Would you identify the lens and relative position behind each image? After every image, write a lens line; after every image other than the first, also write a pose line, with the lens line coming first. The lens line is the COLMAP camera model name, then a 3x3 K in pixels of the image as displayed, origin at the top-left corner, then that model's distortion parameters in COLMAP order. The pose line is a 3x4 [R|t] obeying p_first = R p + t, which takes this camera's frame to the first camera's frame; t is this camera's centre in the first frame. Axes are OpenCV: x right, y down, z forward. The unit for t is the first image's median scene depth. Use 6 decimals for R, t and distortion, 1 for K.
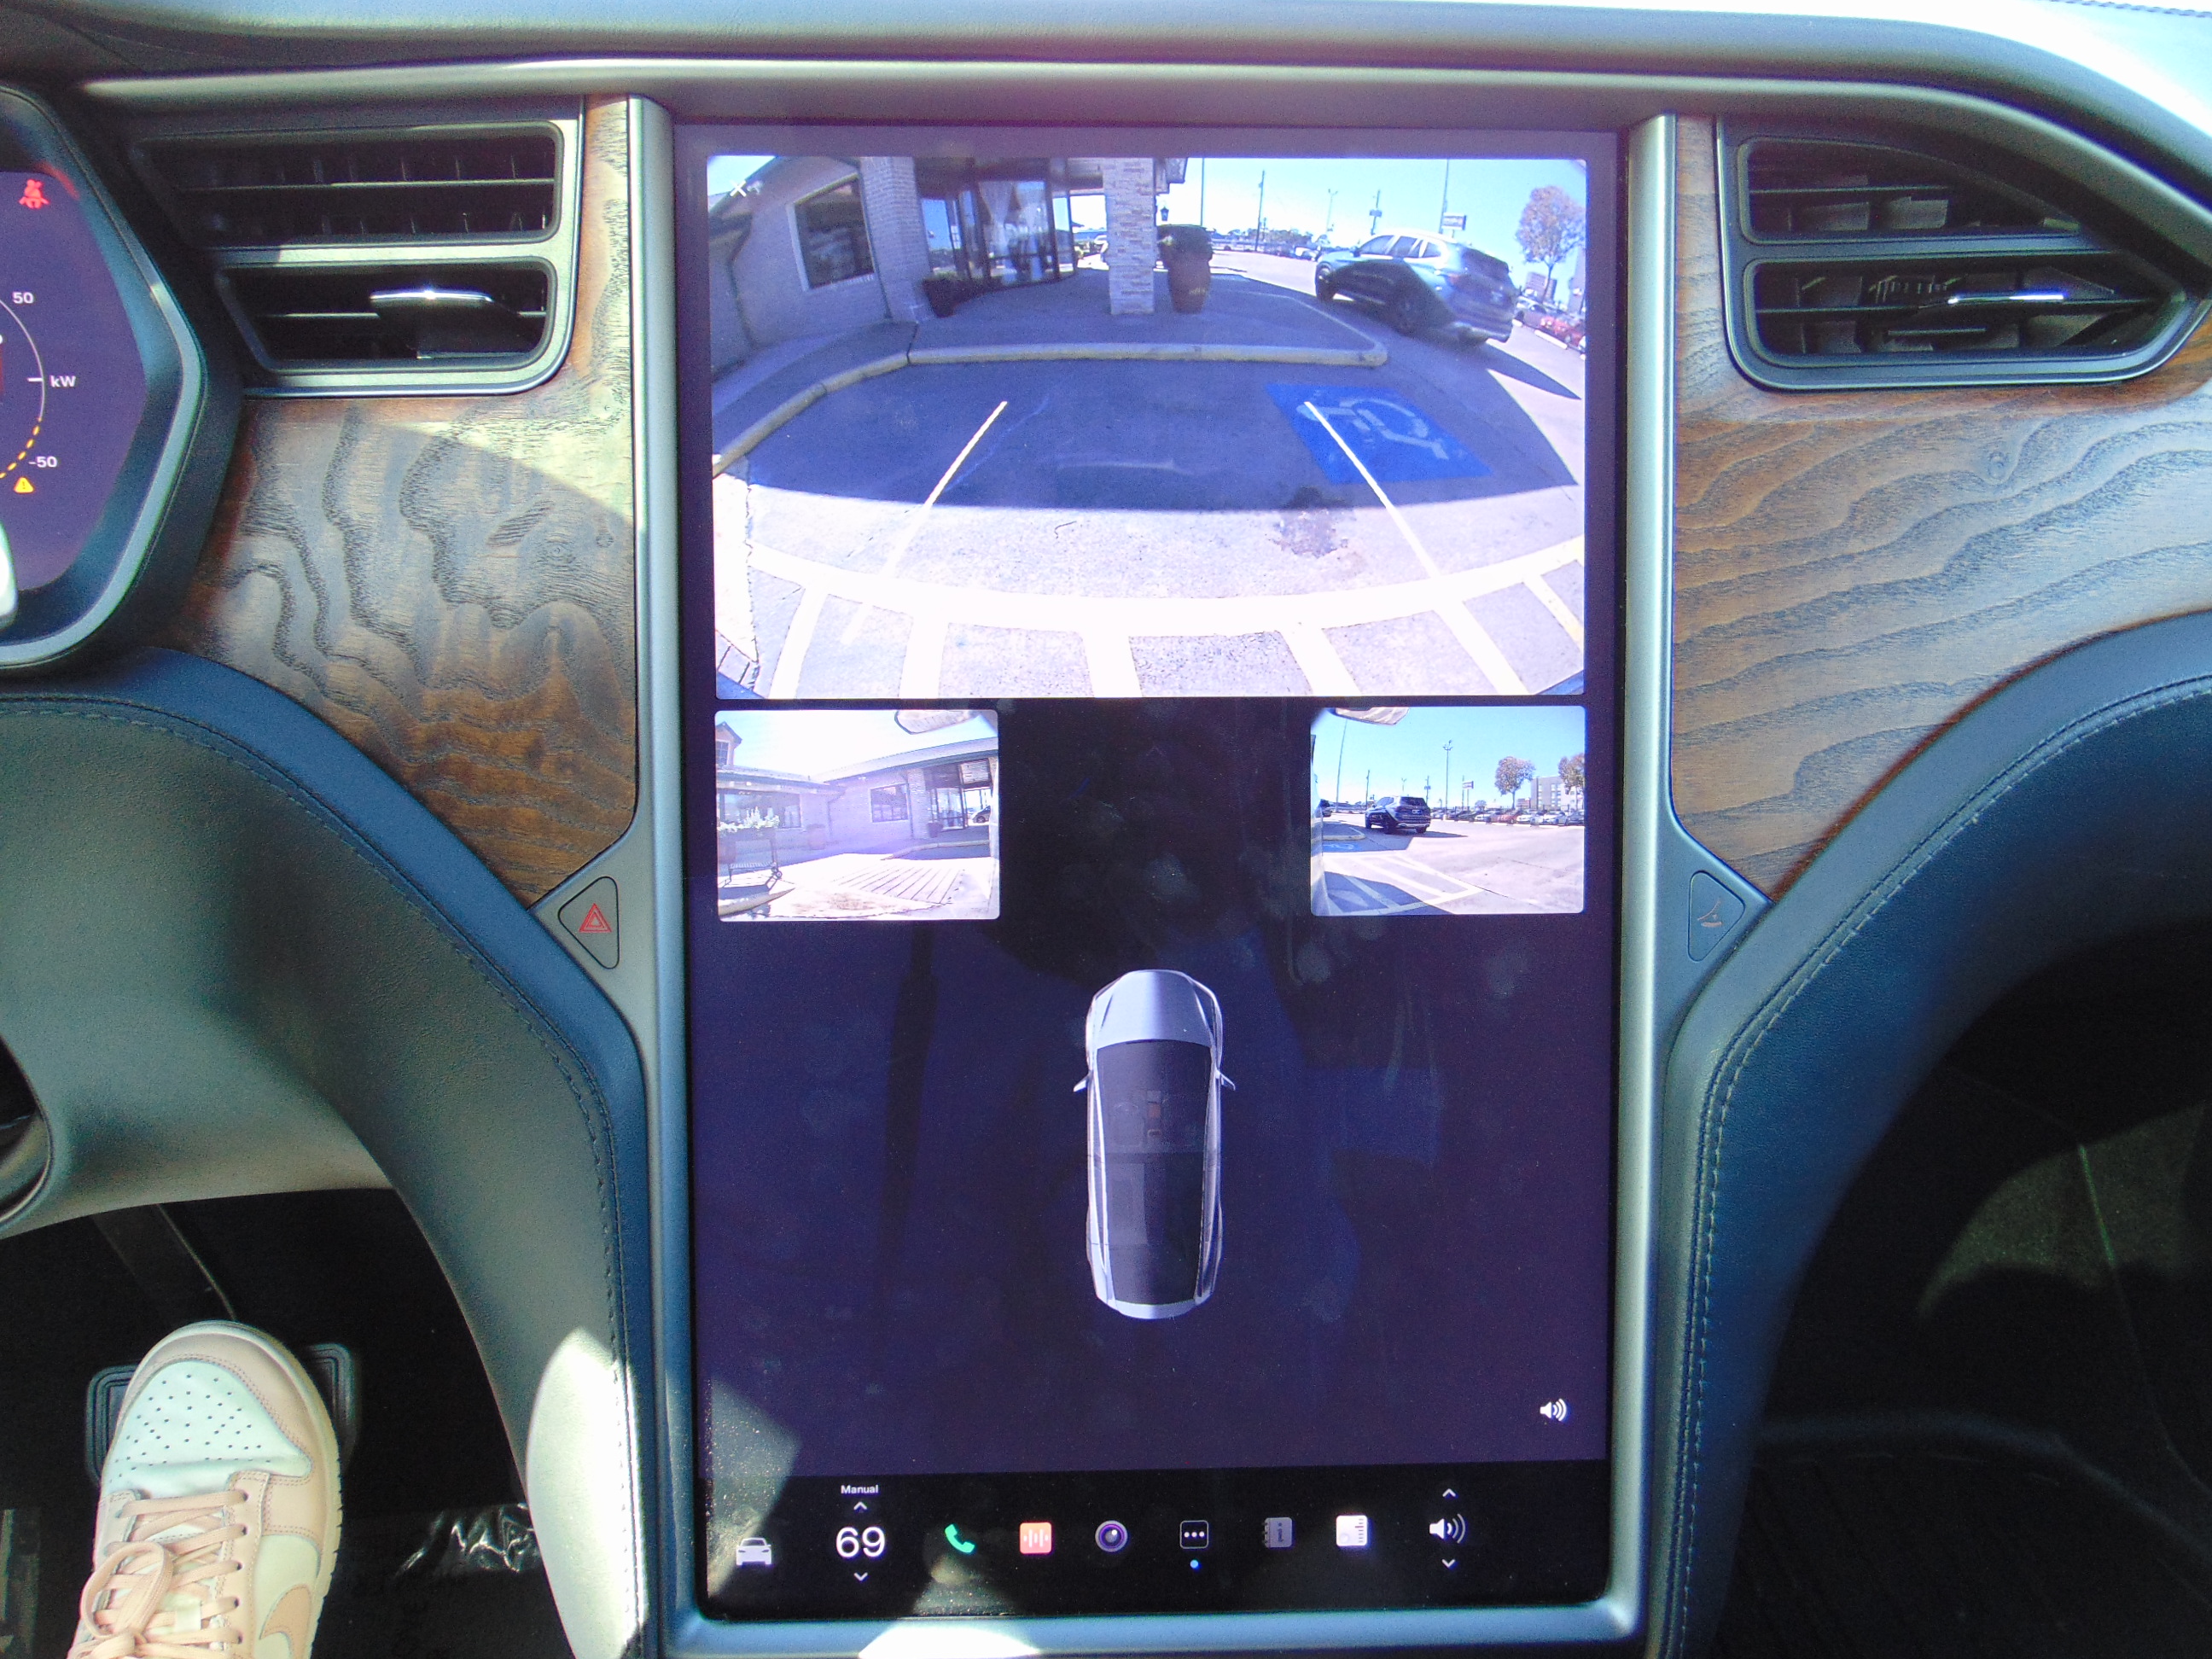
lens RADIAL K [[1652.0, 0, 1070.3], [0, 1652.0, 828.6], [0, 0, 1]] dist [-0.019689, 0.042913]
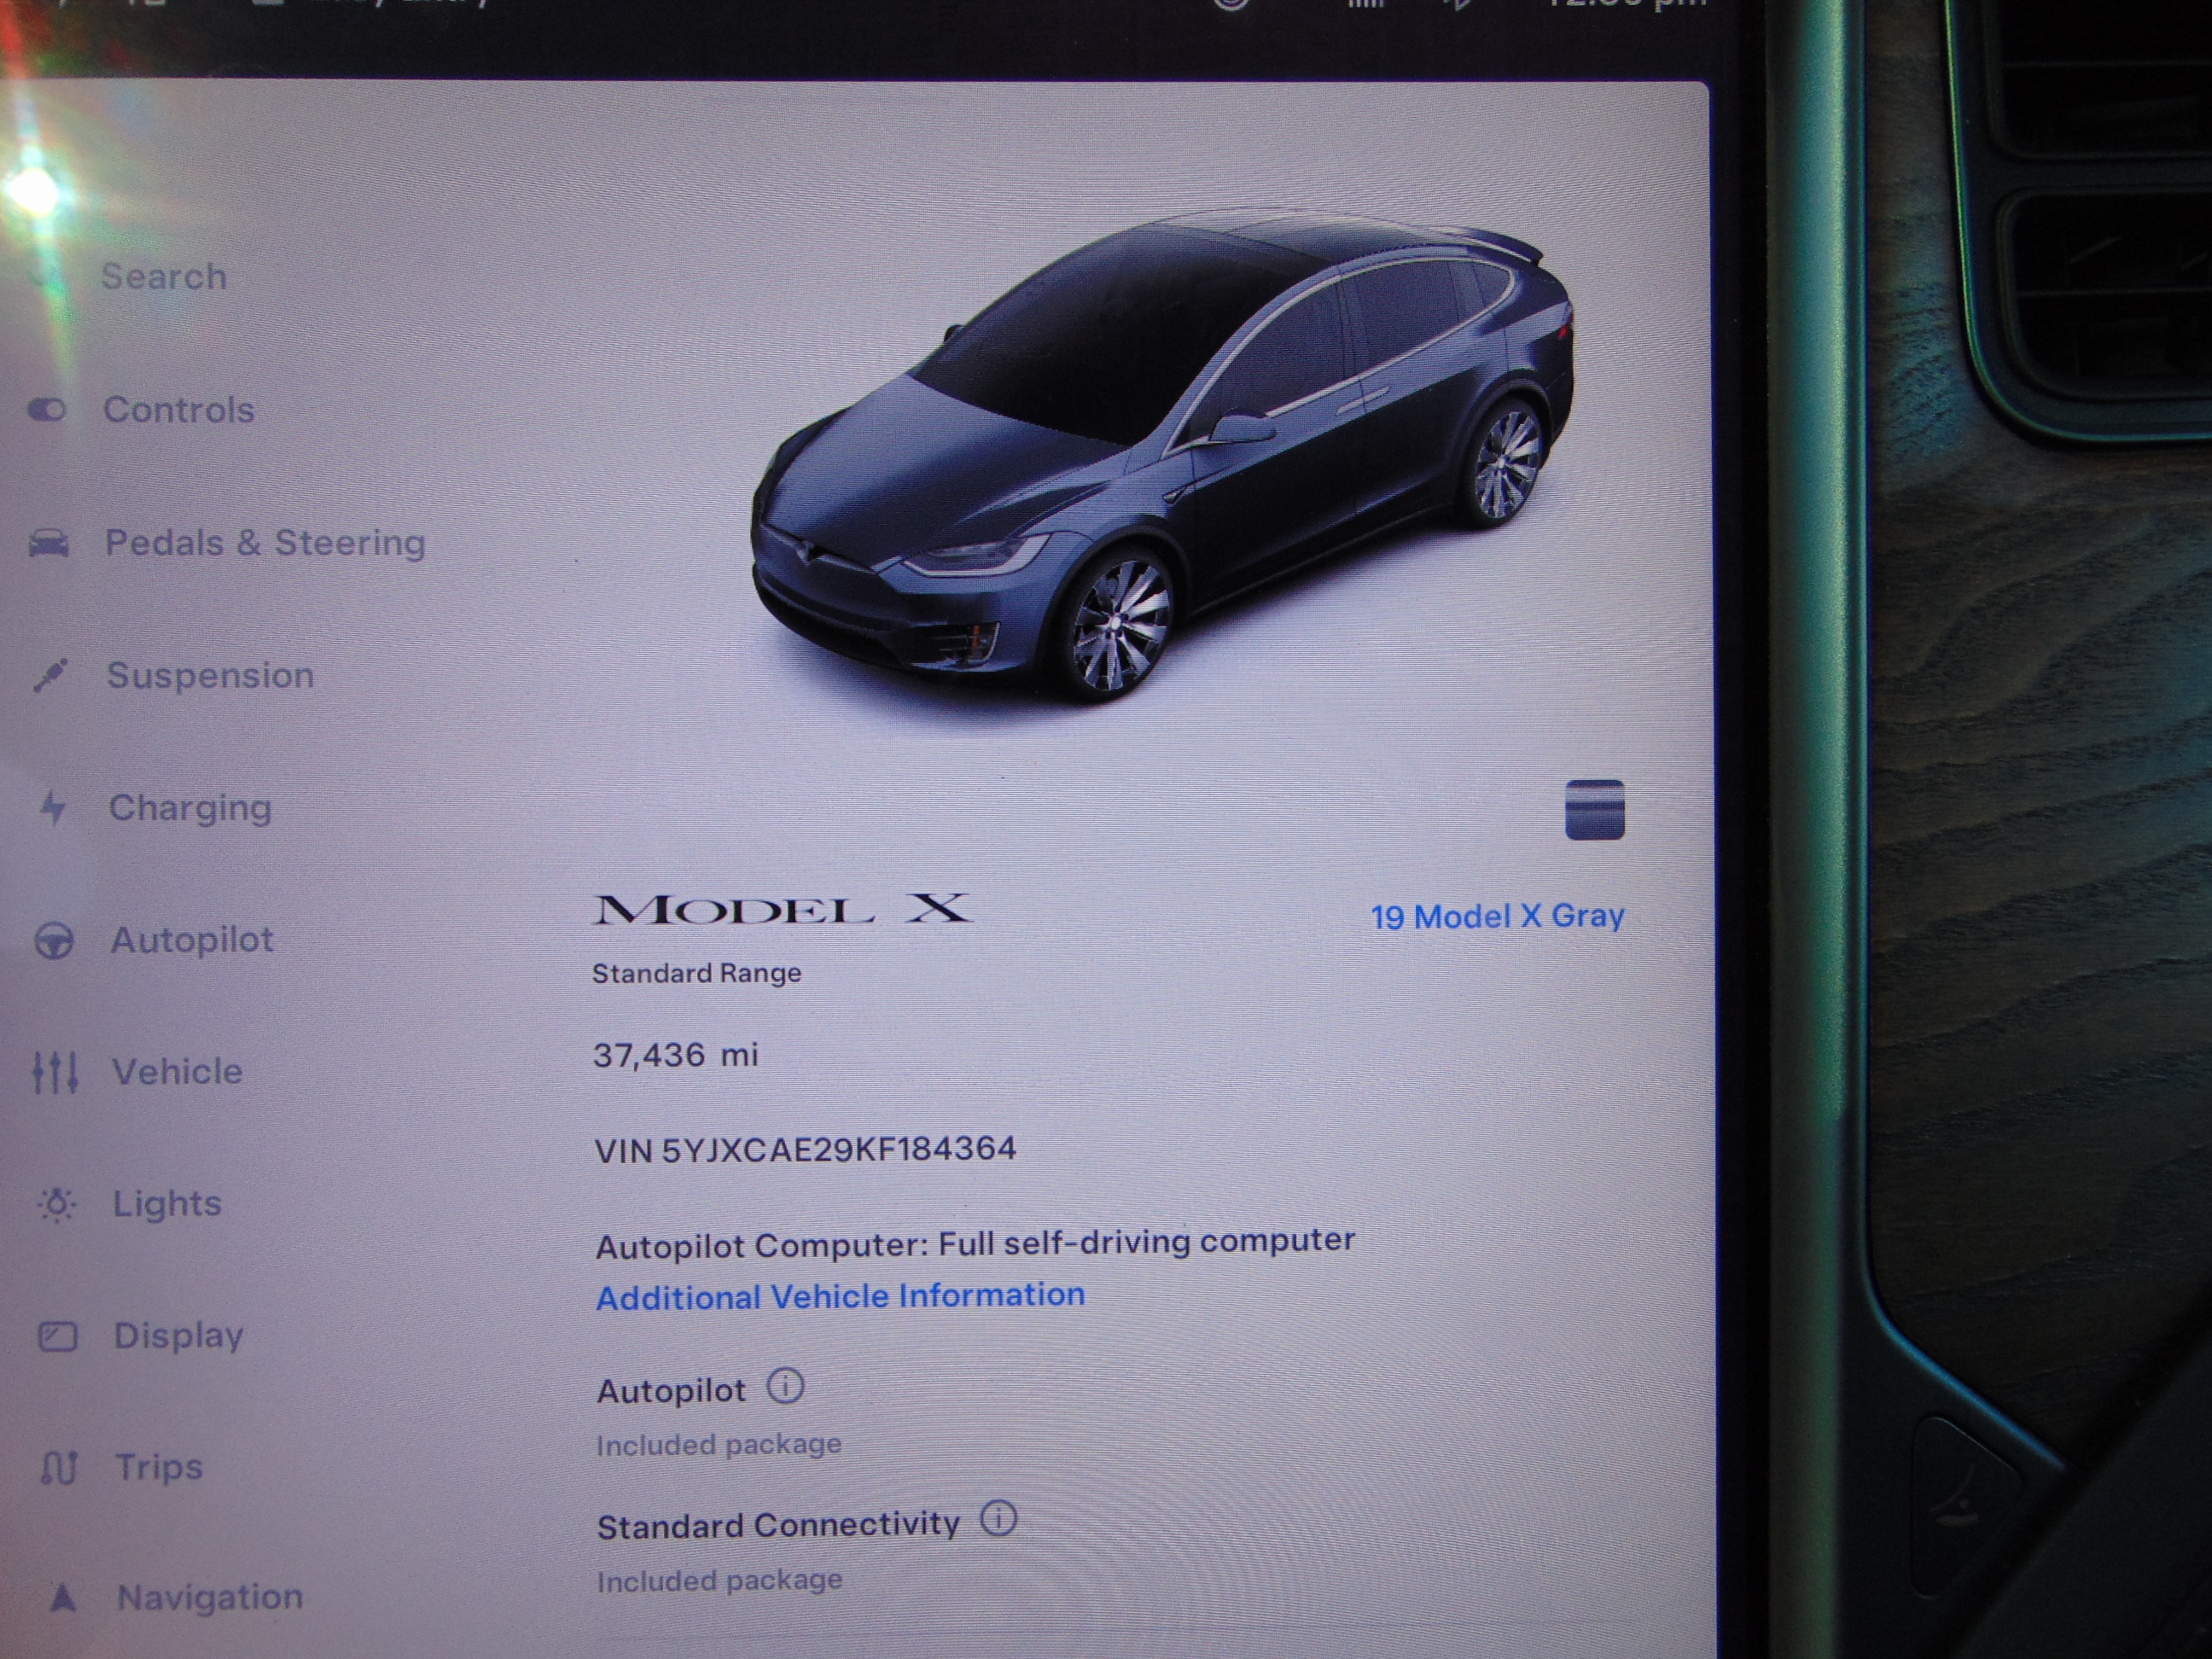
lens RADIAL K [[1652.0, 0, 1098.7], [0, 1652.0, 841.8], [0, 0, 1]] dist [-0.019689, 0.042913]
pose [[0.999819, -0.001939, -0.018950, 0.141424], [0.001272, 0.999382, -0.035140, -0.127344], [0.019006, 0.035110, 0.999203, 0.494469]]
